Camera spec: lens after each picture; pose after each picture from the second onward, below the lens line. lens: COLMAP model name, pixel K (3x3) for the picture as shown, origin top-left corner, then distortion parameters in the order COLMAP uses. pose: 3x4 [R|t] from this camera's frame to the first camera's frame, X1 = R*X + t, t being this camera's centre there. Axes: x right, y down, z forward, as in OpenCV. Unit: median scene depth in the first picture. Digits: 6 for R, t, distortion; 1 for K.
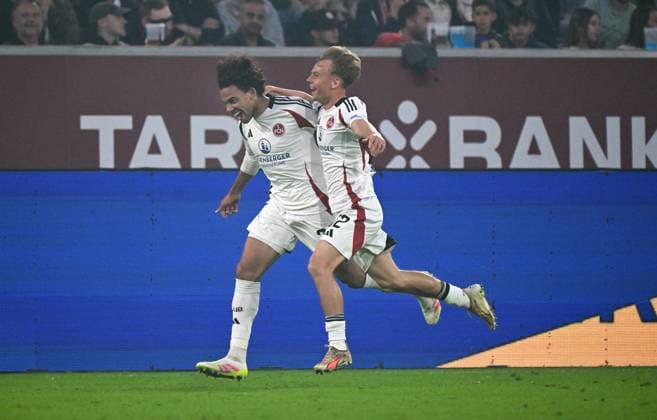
lens RADIAL K [[264.5, 0, 328.5], [0, 264.5, 209.5], [0, 0, 1]] dist [-0.003748, 0.000229]
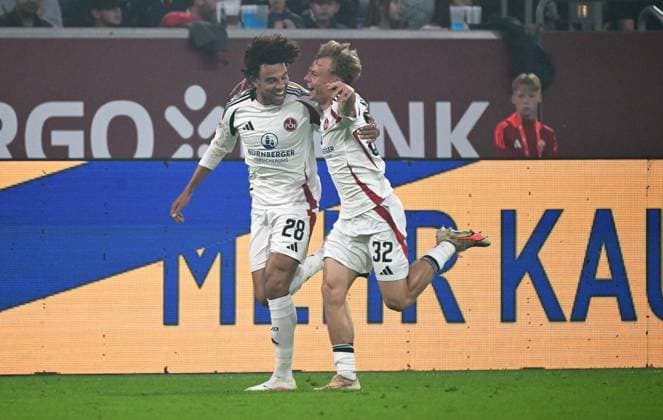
lens RADIAL K [[268.1, 0, 331.5], [0, 268.1, 210.8], [0, 0, 1]] dist [-0.003273, 0.000005]
pose [[0.999983, -0.002409, 0.005382, 0.772939], [0.002402, 0.999996, 0.001230, 0.029656], [-0.005385, -0.001217, 0.999985, 0.055709]]
